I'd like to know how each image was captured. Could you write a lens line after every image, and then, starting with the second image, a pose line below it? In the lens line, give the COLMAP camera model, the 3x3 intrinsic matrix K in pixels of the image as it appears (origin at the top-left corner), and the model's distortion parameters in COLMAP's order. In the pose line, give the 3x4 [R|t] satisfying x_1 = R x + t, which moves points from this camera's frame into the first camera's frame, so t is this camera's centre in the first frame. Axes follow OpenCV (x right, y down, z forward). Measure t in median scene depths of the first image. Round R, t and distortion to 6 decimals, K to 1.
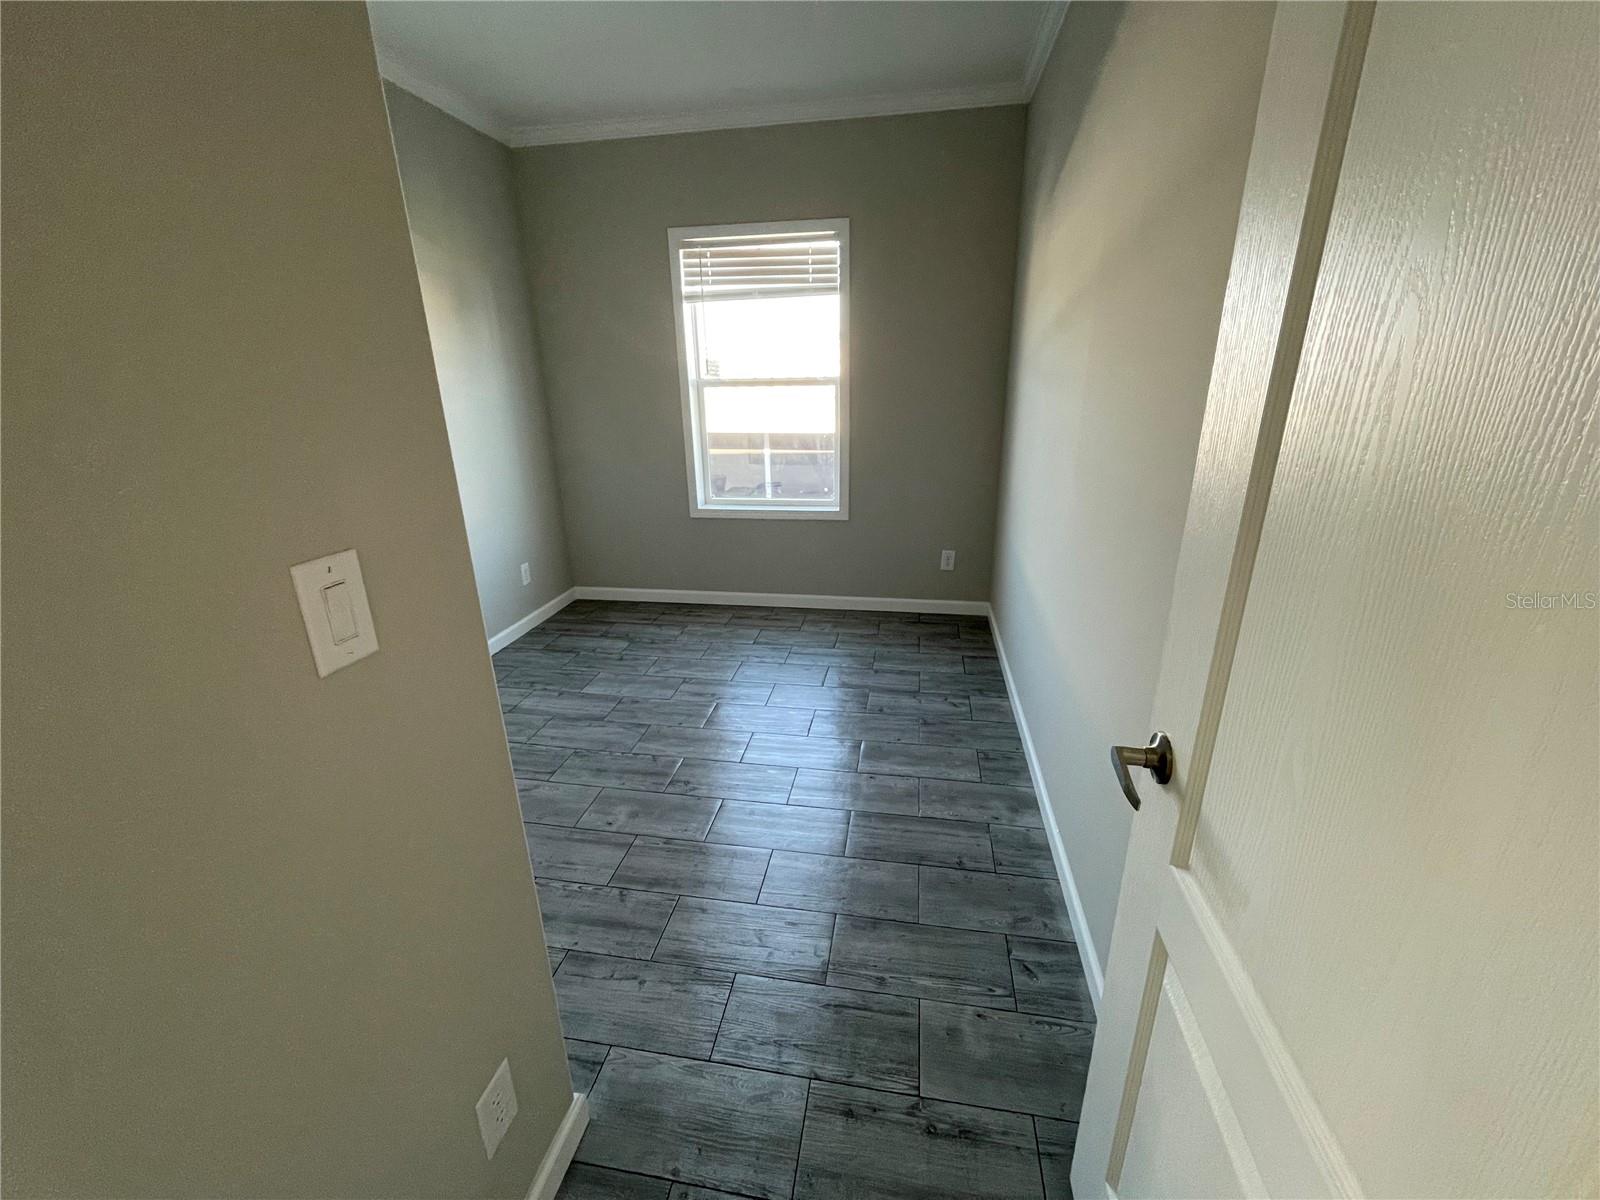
lens RADIAL K [[654.7, 0, 800.0], [0, 654.7, 600.0], [0, 0, 1]] dist [-0.000959, -0.000110]
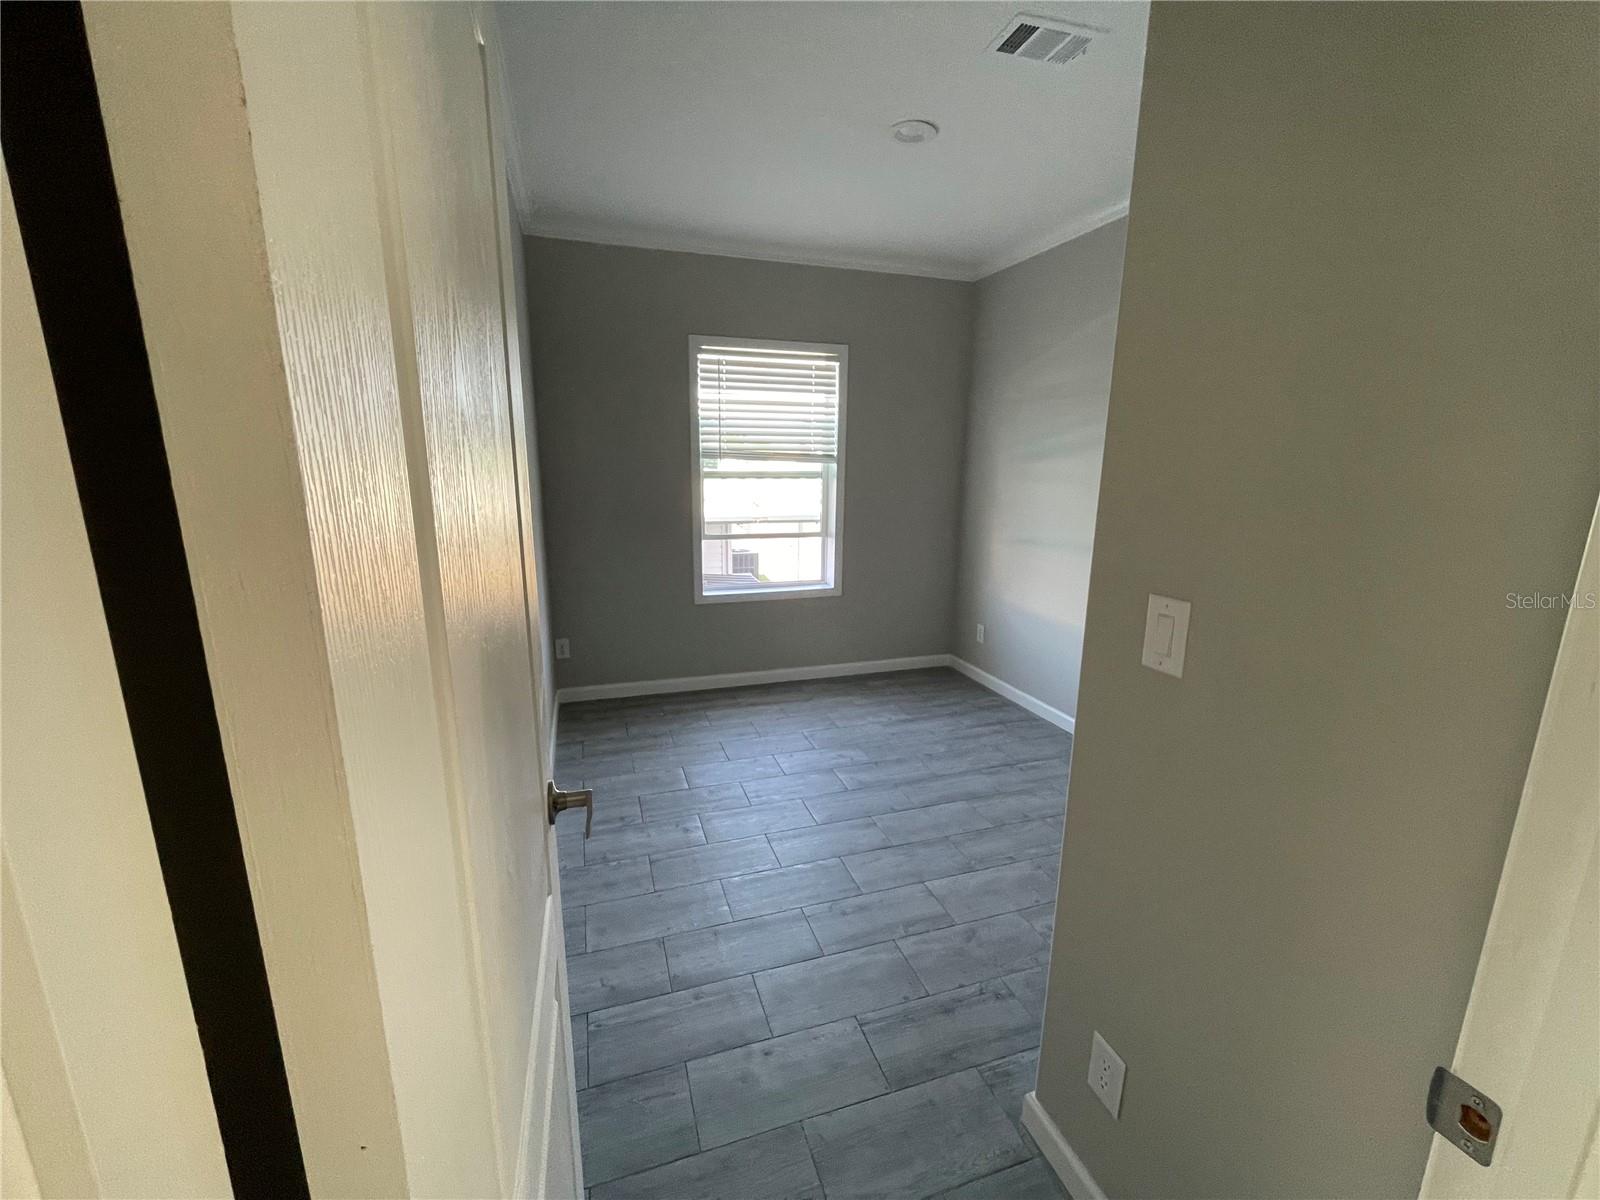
lens RADIAL K [[654.7, 0, 800.0], [0, 654.7, 600.0], [0, 0, 1]] dist [-0.000959, -0.000110]
pose [[0.888470, -0.076422, 0.452528, -0.552736], [0.134560, 0.986081, -0.097663, -0.014707], [-0.438765, 0.147663, 0.886386, 0.039341]]
